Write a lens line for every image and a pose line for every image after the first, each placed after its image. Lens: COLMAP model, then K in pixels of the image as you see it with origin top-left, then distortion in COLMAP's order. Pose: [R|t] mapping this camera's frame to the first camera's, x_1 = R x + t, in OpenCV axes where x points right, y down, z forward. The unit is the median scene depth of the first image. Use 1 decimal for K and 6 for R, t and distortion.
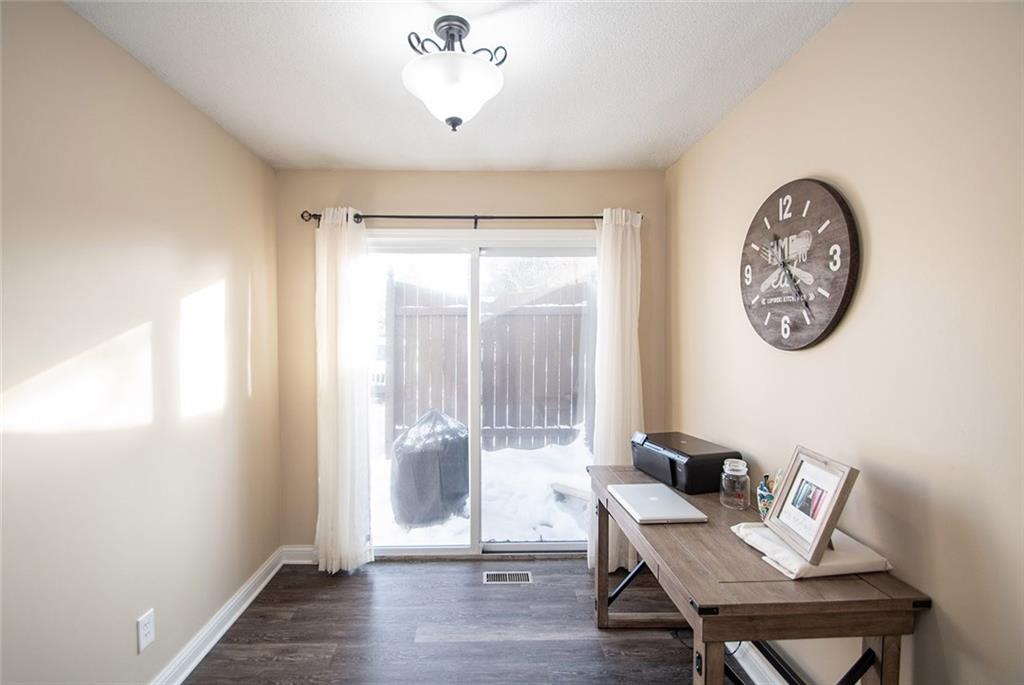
lens RADIAL K [[472.8, 0, 507.5], [0, 472.8, 344.1], [0, 0, 1]] dist [0.001848, 0.000015]
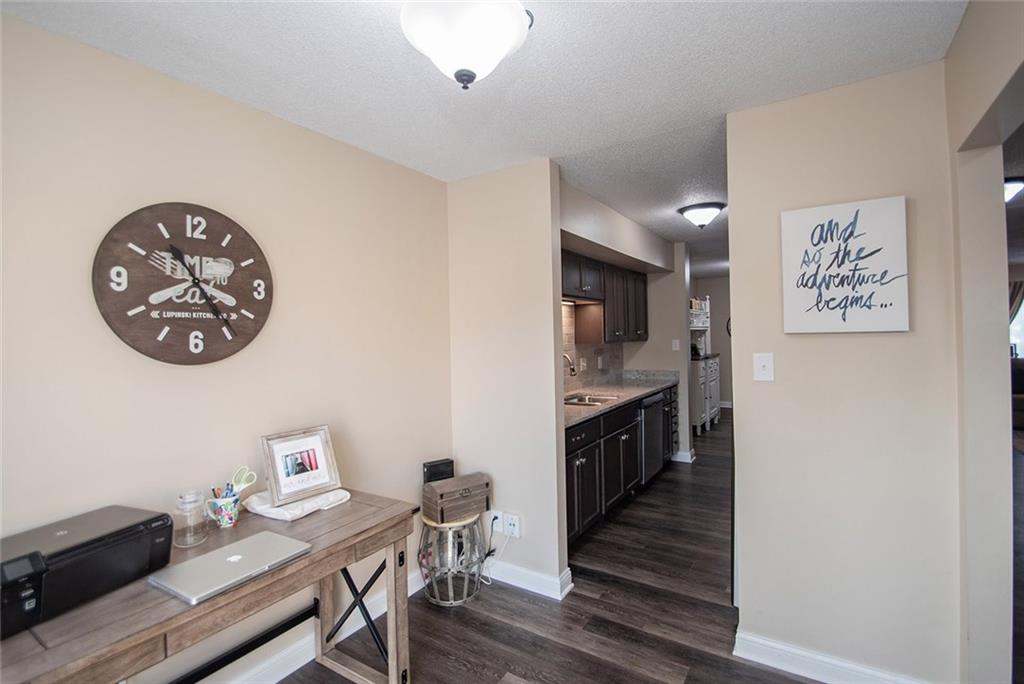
lens RADIAL K [[472.8, 0, 510.2], [0, 472.8, 336.6], [0, 0, 1]] dist [0.001848, 0.000015]
pose [[-0.807067, 0.017686, 0.590195, -0.574747], [0.038936, 0.998970, 0.023307, -0.045929], [-0.589174, 0.041790, -0.806924, 1.436336]]
